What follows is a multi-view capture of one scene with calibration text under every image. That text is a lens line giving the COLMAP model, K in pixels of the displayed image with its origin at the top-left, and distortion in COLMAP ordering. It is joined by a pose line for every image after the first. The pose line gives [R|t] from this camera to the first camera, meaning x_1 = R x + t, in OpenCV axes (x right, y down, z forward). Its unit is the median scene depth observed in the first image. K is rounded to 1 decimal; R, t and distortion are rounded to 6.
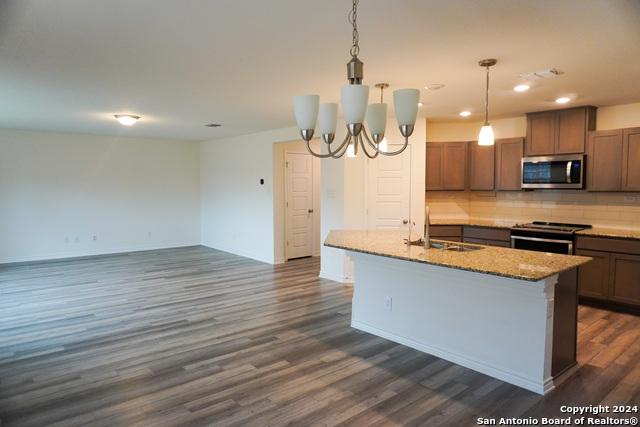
lens RADIAL K [[424.2, 0, 320.0], [0, 424.2, 213.5], [0, 0, 1]] dist [-0.044166, 0.037638]
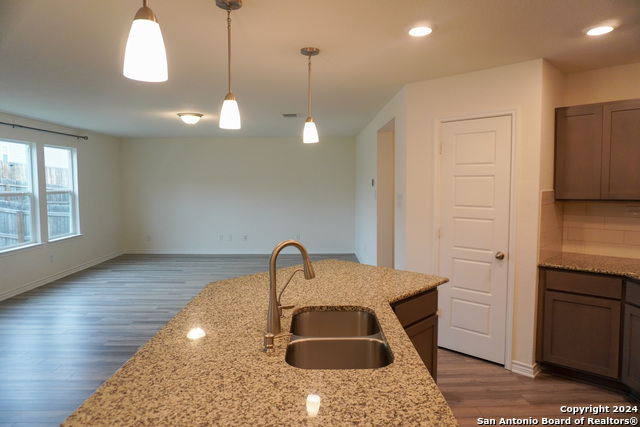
lens RADIAL K [[424.2, 0, 320.0], [0, 424.2, 213.5], [0, 0, 1]] dist [-0.044166, 0.037638]
pose [[0.772357, 0.044834, -0.633605, 0.438094], [-0.042832, 0.998912, 0.018472, -0.042994], [0.633743, 0.012872, 0.773436, 0.511586]]
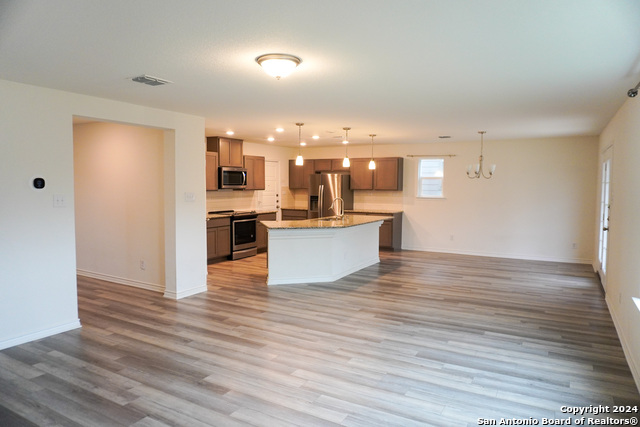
lens RADIAL K [[424.2, 0, 320.0], [0, 424.2, 213.5], [0, 0, 1]] dist [-0.044166, 0.037638]
pose [[-0.342168, -0.061654, 0.937614, -1.103027], [0.063607, 0.994036, 0.088576, -0.090828], [-0.937484, 0.089947, -0.336206, 1.299934]]
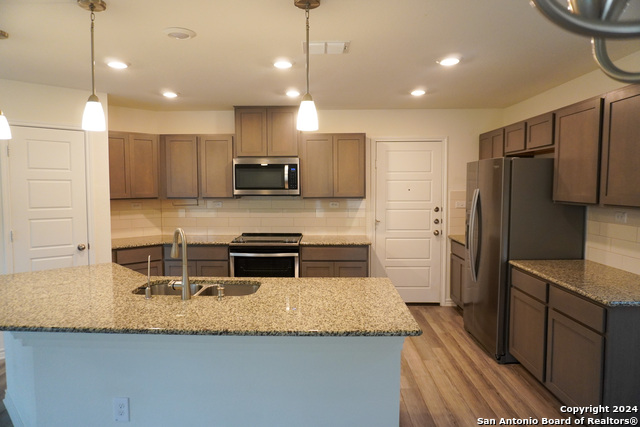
lens RADIAL K [[424.2, 0, 320.0], [0, 424.2, 213.5], [0, 0, 1]] dist [-0.044166, 0.037638]
pose [[0.653974, -0.041925, 0.755354, -0.054512], [0.050301, 0.998663, 0.011881, -0.026998], [-0.754843, 0.030225, 0.655209, 0.349061]]
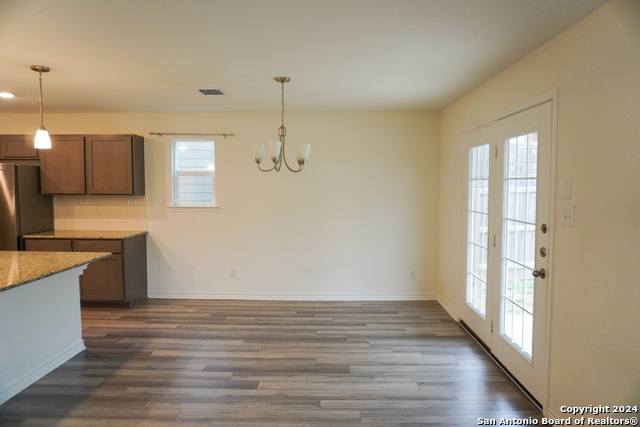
lens RADIAL K [[424.2, 0, 320.0], [0, 424.2, 213.5], [0, 0, 1]] dist [-0.044166, 0.037638]
pose [[-0.752402, -0.039078, 0.657544, -0.487795], [0.047543, 0.992413, 0.113381, -0.055517], [-0.656986, 0.116569, -0.744836, 0.820170]]
